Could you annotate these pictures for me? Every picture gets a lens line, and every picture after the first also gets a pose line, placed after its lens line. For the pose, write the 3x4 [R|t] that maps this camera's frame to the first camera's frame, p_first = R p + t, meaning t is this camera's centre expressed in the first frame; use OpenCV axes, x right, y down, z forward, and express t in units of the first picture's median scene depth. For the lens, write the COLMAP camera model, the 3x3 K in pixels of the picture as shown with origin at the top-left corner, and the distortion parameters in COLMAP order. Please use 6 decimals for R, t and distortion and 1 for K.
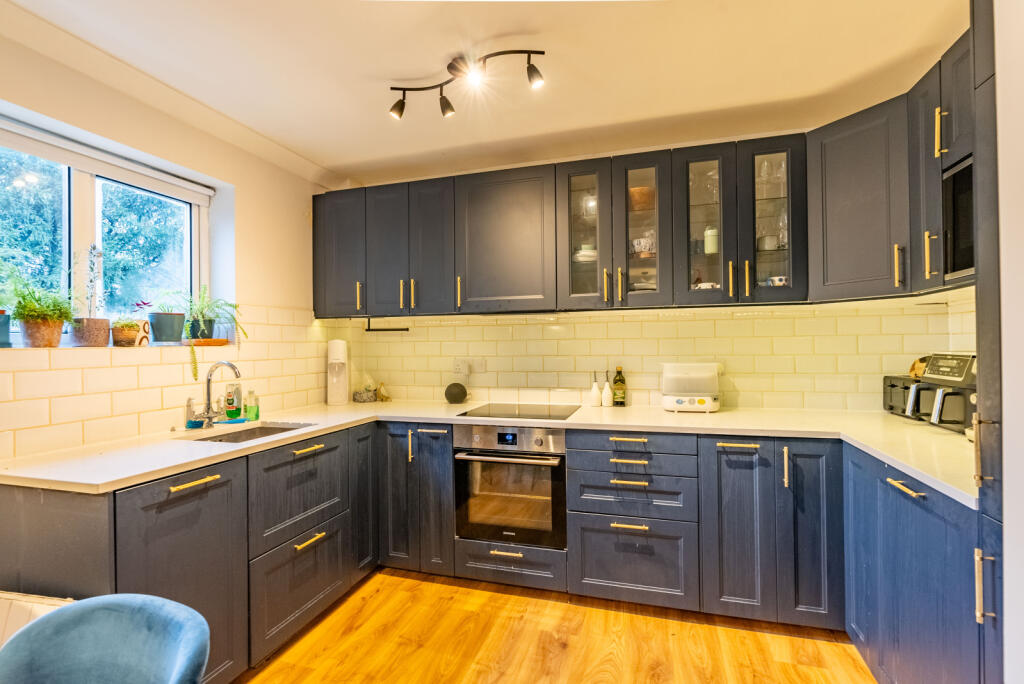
lens RADIAL K [[463.2, 0, 515.2], [0, 463.2, 342.9], [0, 0, 1]] dist [-0.011897, 0.003042]
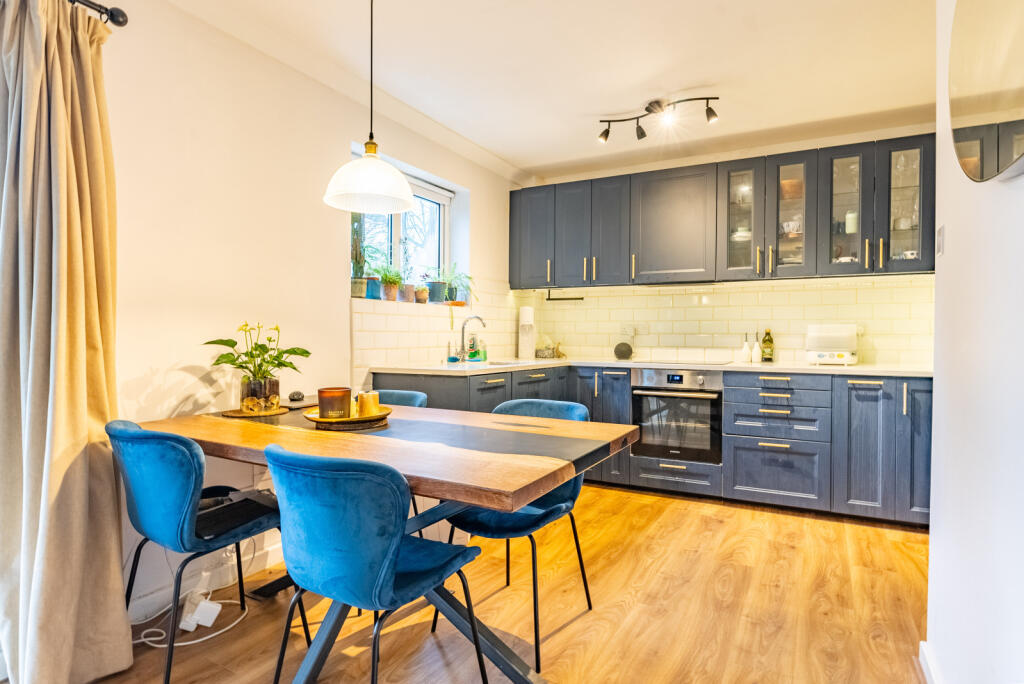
lens RADIAL K [[558.7, 0, 512.6], [0, 558.7, 344.6], [0, 0, 1]] dist [-0.006125, 0.000047]
pose [[0.978742, 0.019600, -0.204155, -0.148282], [-0.015804, 0.999671, 0.020210, 0.087258], [0.204484, -0.016554, 0.978730, -0.642027]]
